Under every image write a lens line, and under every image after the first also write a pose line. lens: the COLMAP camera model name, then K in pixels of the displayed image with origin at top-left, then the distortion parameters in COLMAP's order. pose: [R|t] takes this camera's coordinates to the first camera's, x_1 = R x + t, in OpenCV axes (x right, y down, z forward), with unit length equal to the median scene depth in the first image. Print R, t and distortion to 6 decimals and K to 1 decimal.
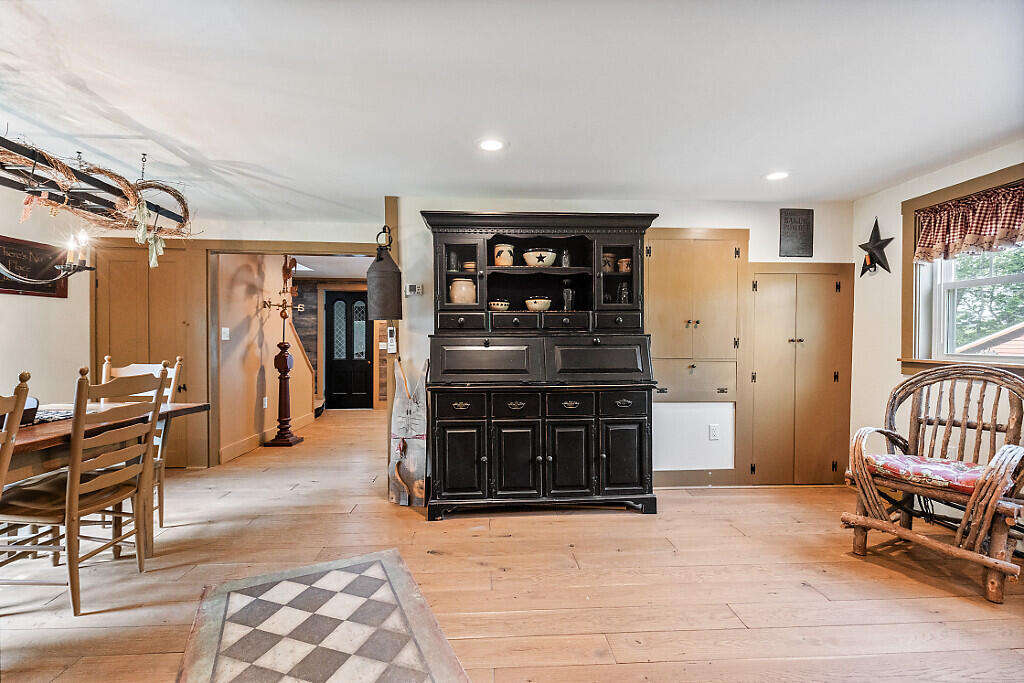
lens RADIAL K [[459.3, 0, 512.0], [0, 459.3, 345.4], [0, 0, 1]] dist [0.001922, -0.001007]
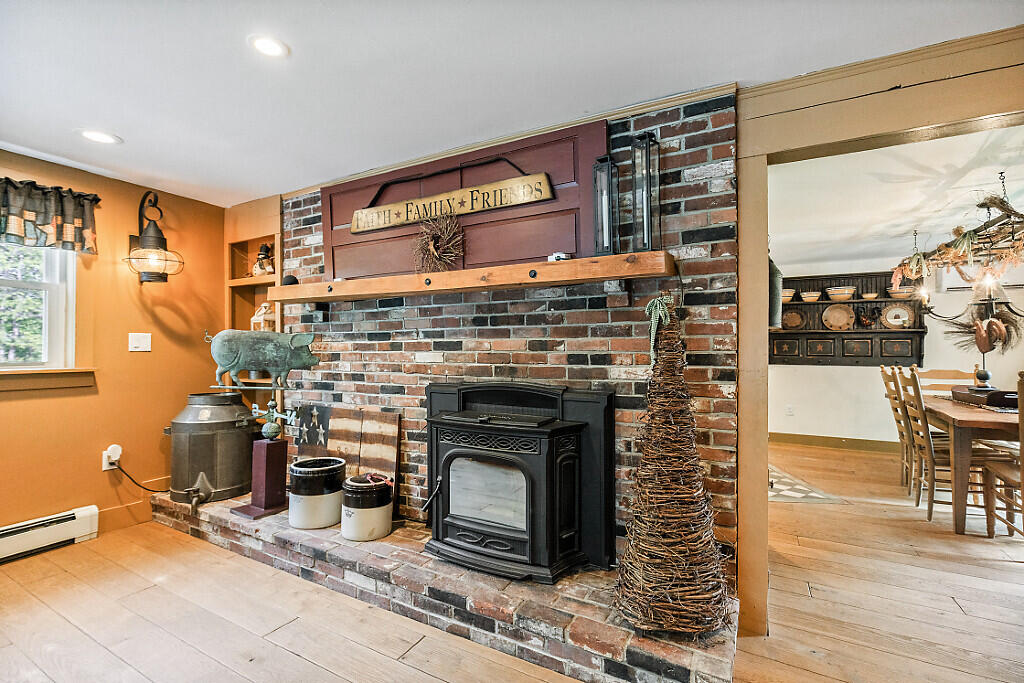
lens RADIAL K [[459.3, 0, 509.1], [0, 459.3, 343.9], [0, 0, 1]] dist [0.001922, -0.001007]
pose [[-0.840653, 0.000404, 0.541574, -0.381520], [0.000207, 1.000000, -0.000424, -0.027755], [-0.541574, -0.000244, -0.840653, 2.184376]]
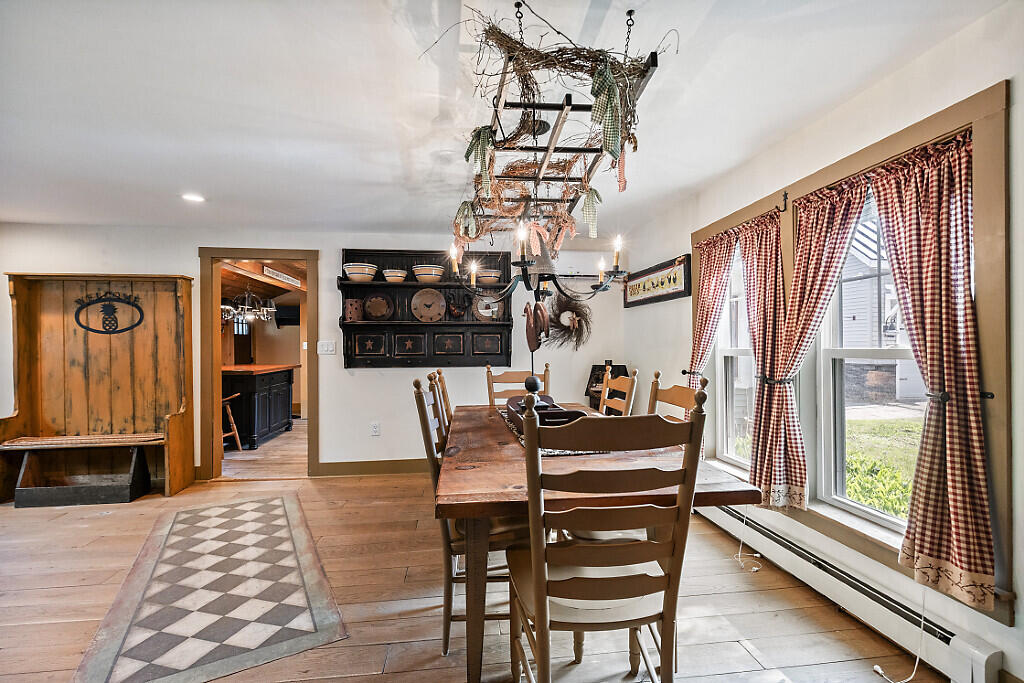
lens RADIAL K [[459.3, 0, 518.0], [0, 459.3, 346.2], [0, 0, 1]] dist [0.001922, -0.001007]
pose [[-0.997776, 0.004492, -0.066503, -0.676363], [0.003713, 0.999923, 0.011837, -0.023398], [0.066551, 0.011564, -0.997716, 1.363343]]
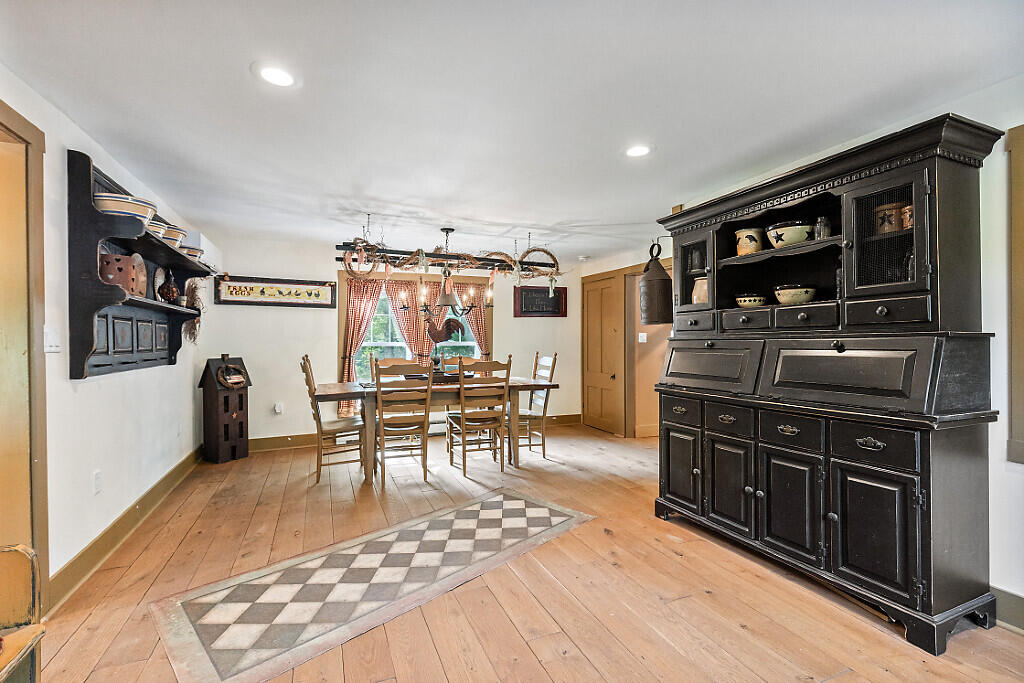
lens RADIAL K [[459.3, 0, 505.1], [0, 459.3, 344.8], [0, 0, 1]] dist [0.001922, -0.001007]
pose [[0.316314, 0.004767, -0.948643, 0.688642], [-0.009554, 0.999953, 0.001839, -0.005103], [0.948607, 0.008482, 0.316344, 0.337316]]
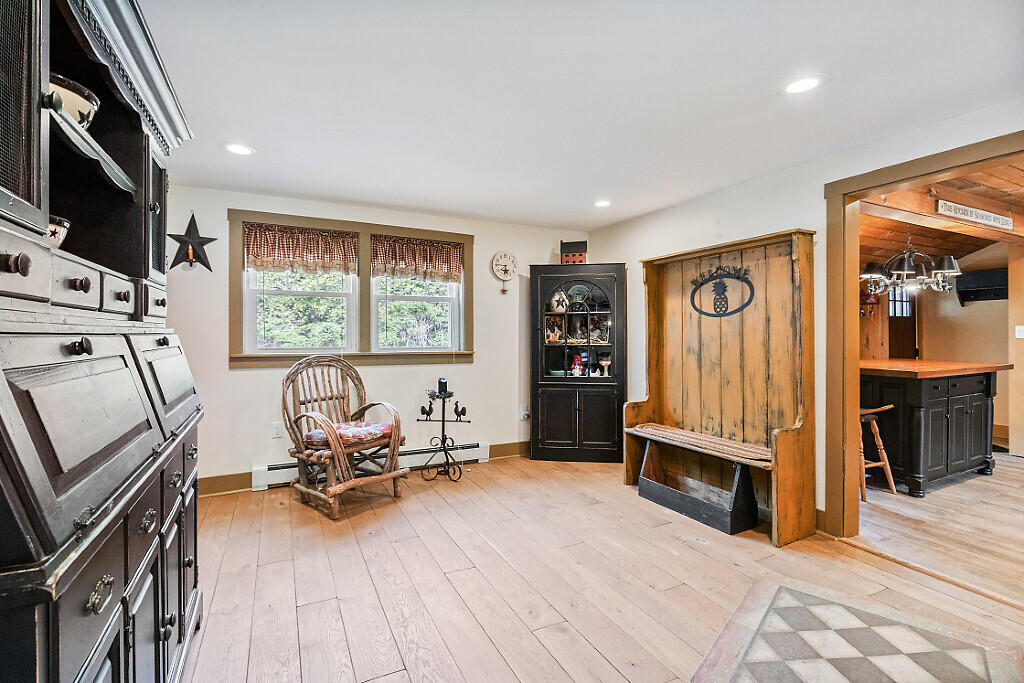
lens RADIAL K [[459.3, 0, 518.0], [0, 459.3, 336.7], [0, 0, 1]] dist [0.001922, -0.001007]
pose [[-0.385570, -0.003047, 0.922674, -0.434917], [0.010954, 0.999909, 0.007880, -0.014927], [-0.922614, 0.013145, -0.385501, 0.860035]]
